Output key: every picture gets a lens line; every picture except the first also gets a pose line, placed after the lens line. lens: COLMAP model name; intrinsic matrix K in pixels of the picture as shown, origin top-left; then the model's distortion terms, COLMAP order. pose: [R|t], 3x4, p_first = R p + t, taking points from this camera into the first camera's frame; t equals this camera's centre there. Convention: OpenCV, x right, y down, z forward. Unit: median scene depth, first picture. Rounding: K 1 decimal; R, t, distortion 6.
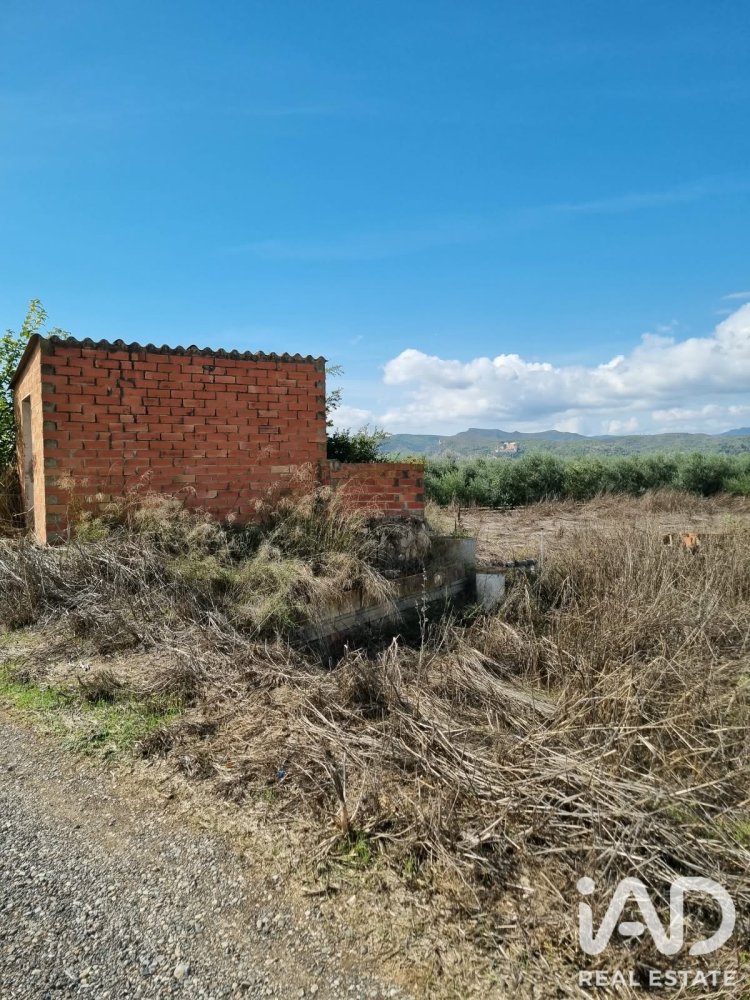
lens RADIAL K [[723.5, 0, 377.5], [0, 723.5, 500.8], [0, 0, 1]] dist [0.035341, -0.003616]
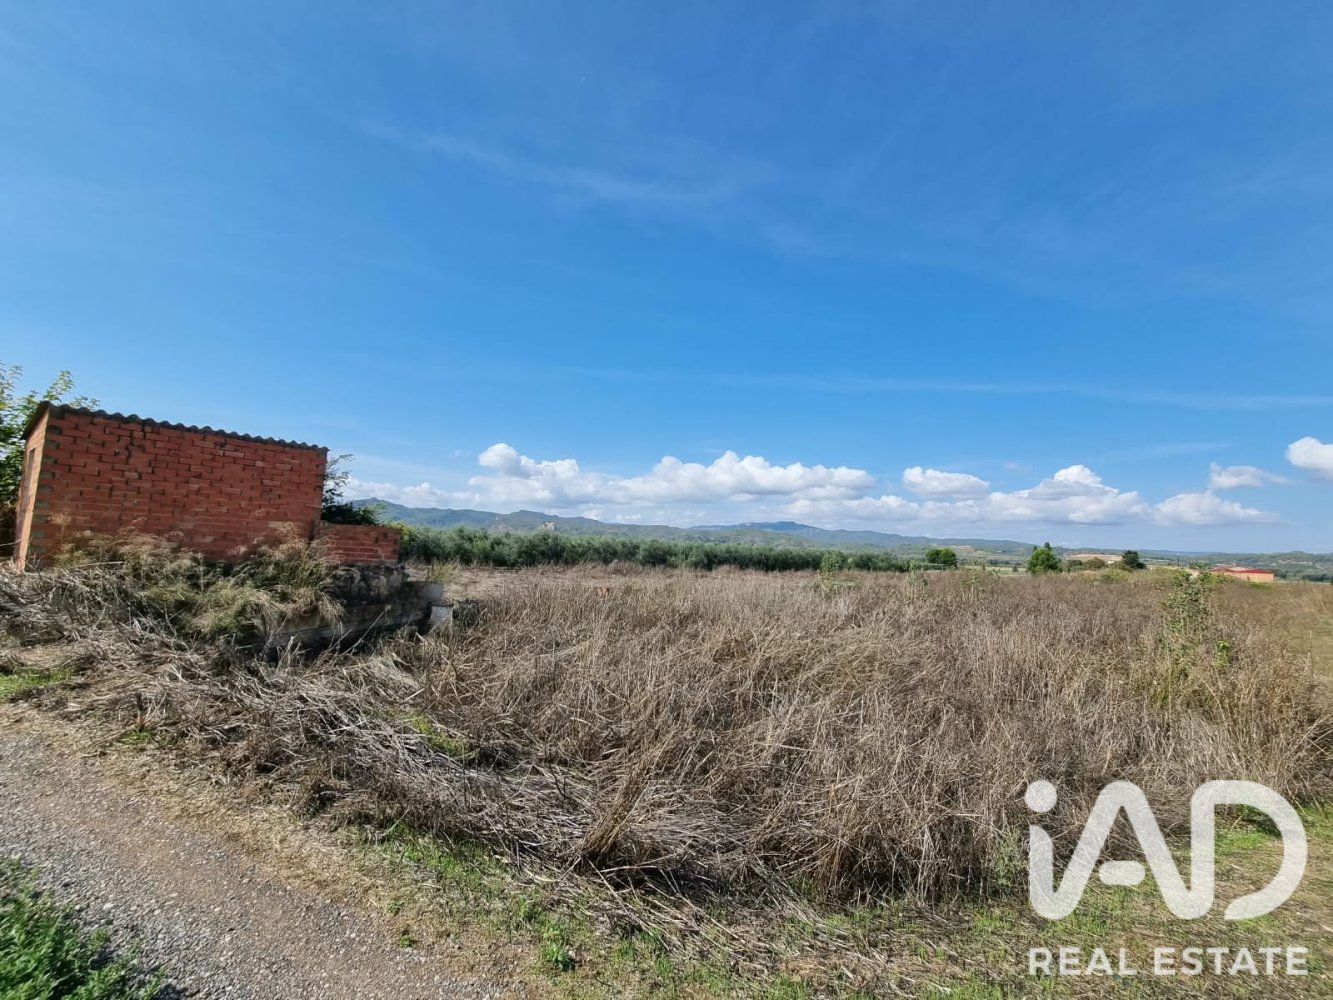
lens RADIAL K [[531.0, 0, 659.9], [0, 531.0, 504.2], [0, 0, 1]] dist [-0.001775, 0.001497]
pose [[0.927095, 0.092140, 0.363326, 0.180047], [-0.049440, 0.990907, -0.125140, 0.008464], [-0.371552, 0.098054, 0.923220, -0.200648]]
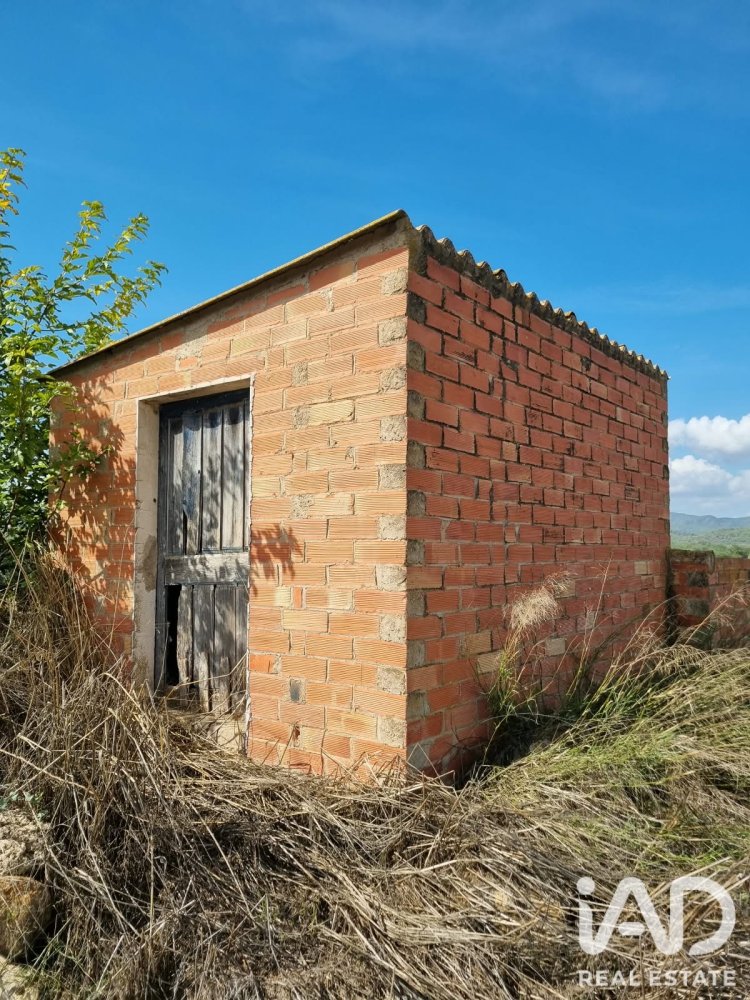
lens RADIAL K [[742.3, 0, 359.5], [0, 742.3, 506.1], [0, 0, 1]] dist [0.044886, -0.002665]
pose [[0.934248, 0.040759, 0.354287, -0.572314], [-0.004621, 0.994748, -0.102254, -0.034612], [-0.356594, 0.093893, 0.929529, 0.613173]]
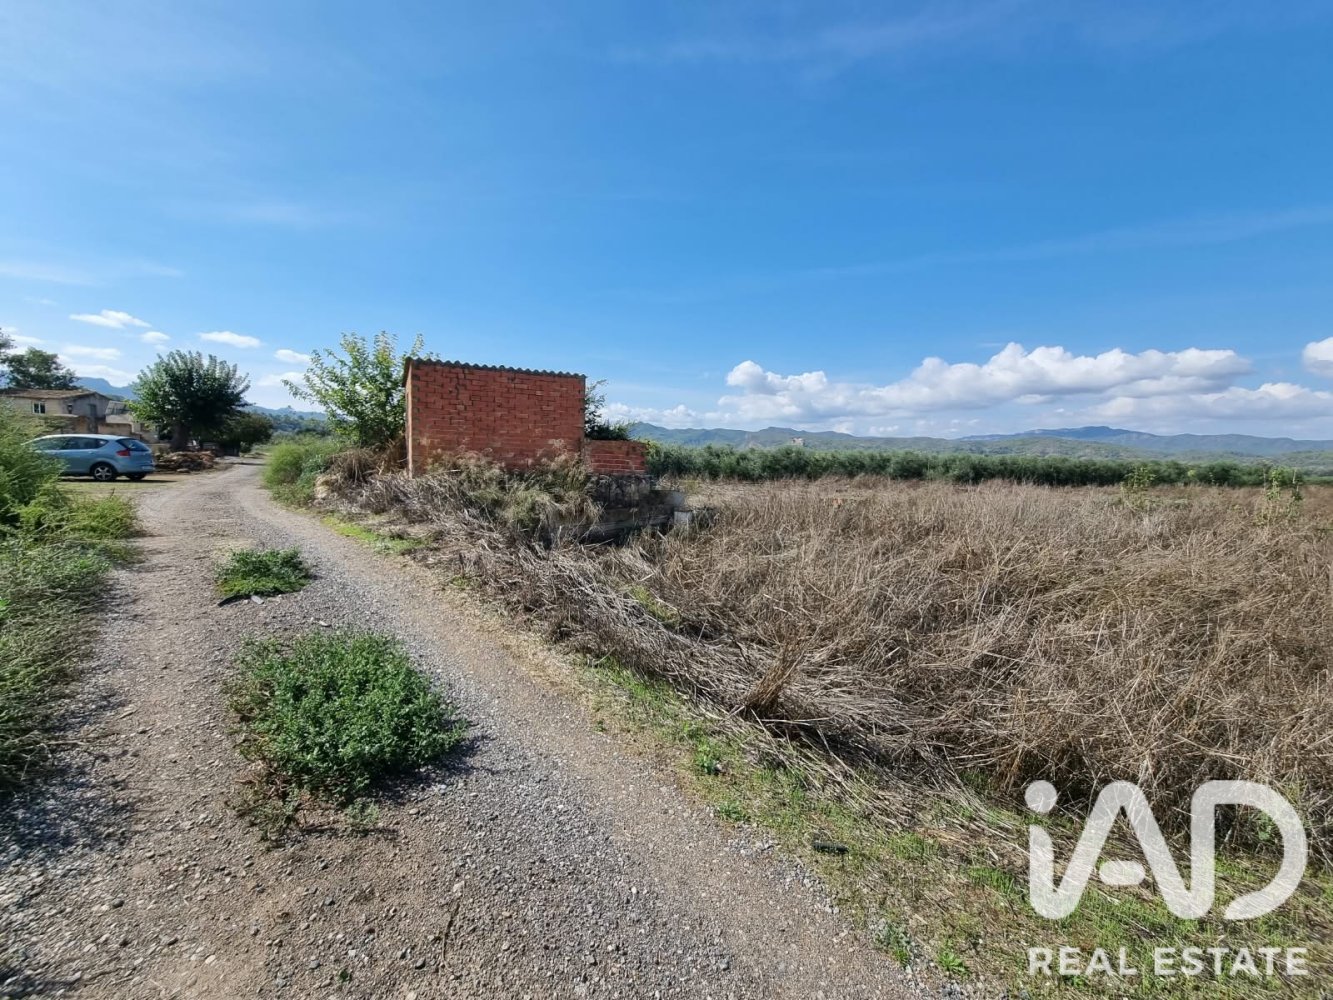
lens RADIAL K [[531.0, 0, 674.2], [0, 531.0, 502.5], [0, 0, 1]] dist [-0.001775, 0.001497]
pose [[0.997306, 0.050909, -0.052807, 0.231880], [-0.048291, 0.997595, 0.049717, 0.023650], [0.055211, -0.047033, 0.997366, -0.229559]]
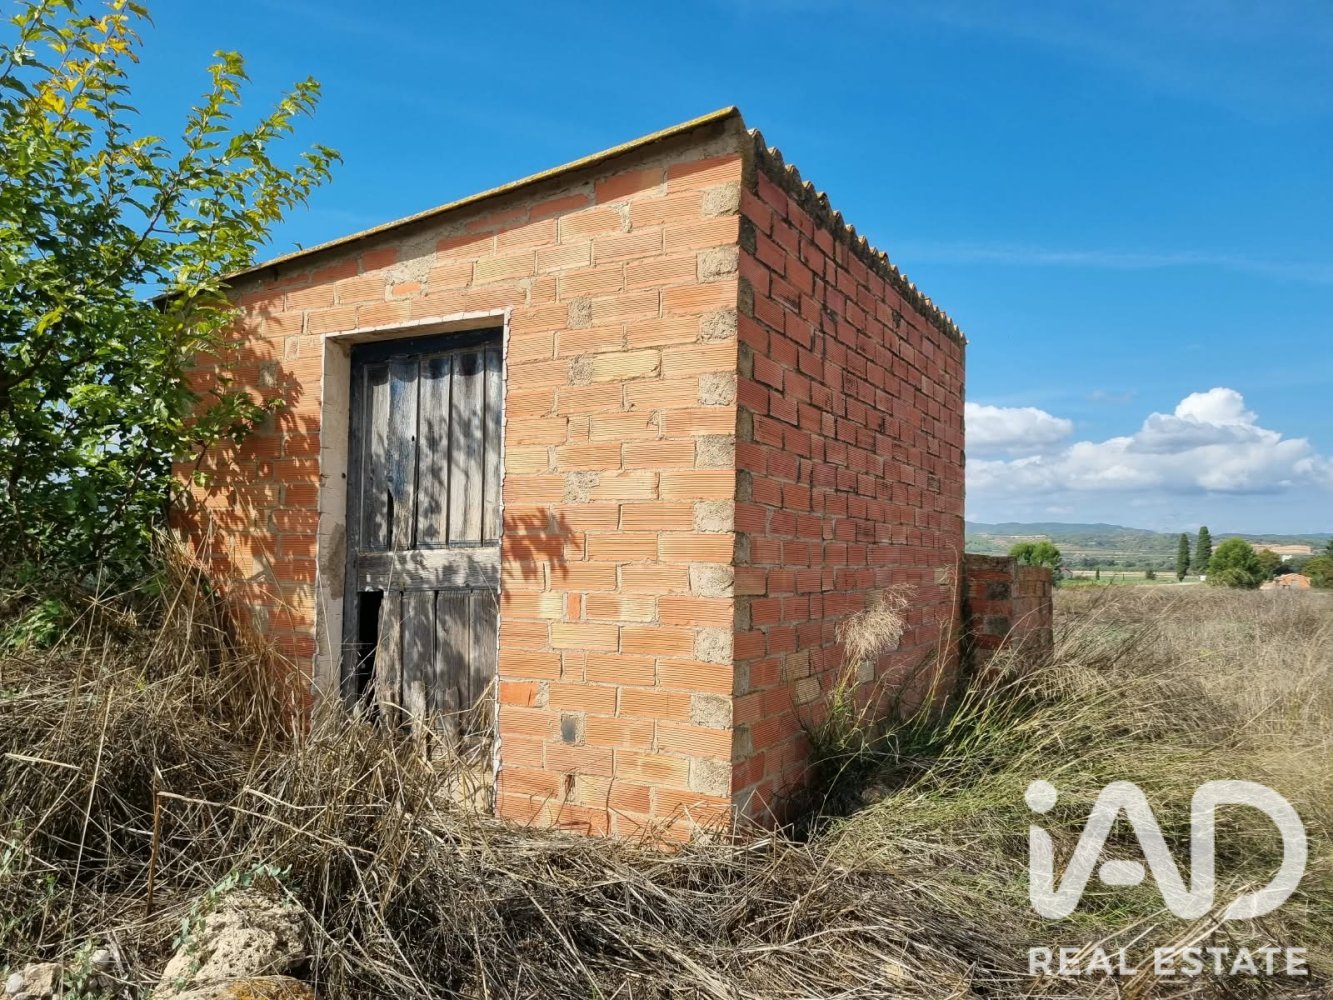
lens RADIAL K [[989.5, 0, 636.3], [0, 989.5, 511.1], [0, 0, 1]] dist [0.044886, -0.002665]
pose [[0.864433, 0.055290, 0.499699, -0.640839], [-0.011416, 0.995837, -0.090438, -0.029117], [-0.502619, 0.072473, 0.861465, 0.635584]]
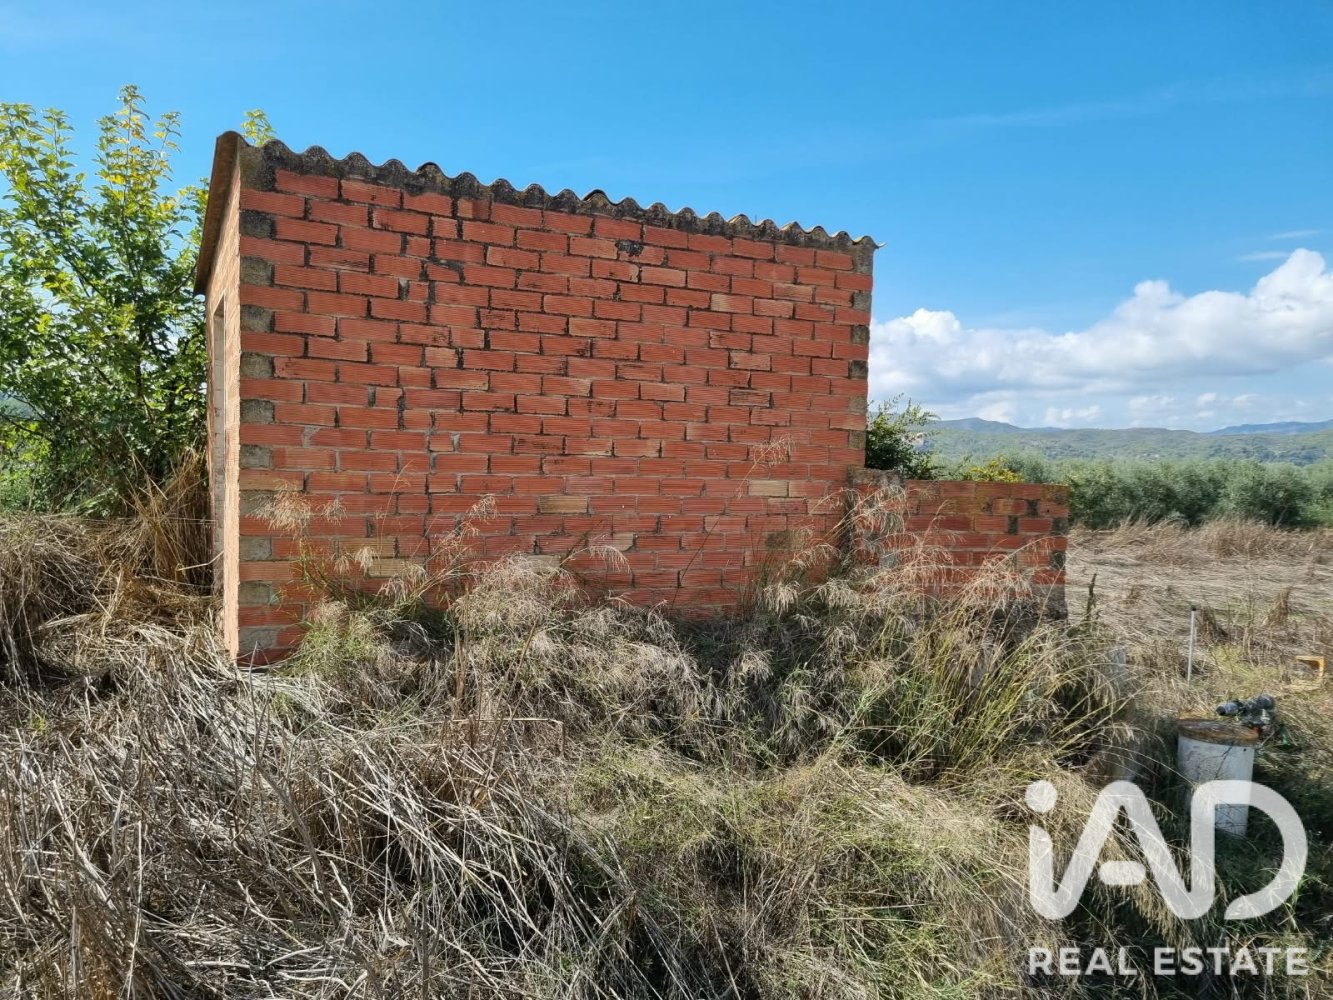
lens RADIAL K [[957.1, 0, 659.0], [0, 957.1, 521.0], [0, 0, 1]] dist [0.042748, -0.017629]
pose [[0.996403, 0.047243, -0.070353, -0.173853], [-0.045734, 0.998691, 0.022904, -0.036885], [0.071343, -0.019604, 0.997259, 0.449679]]
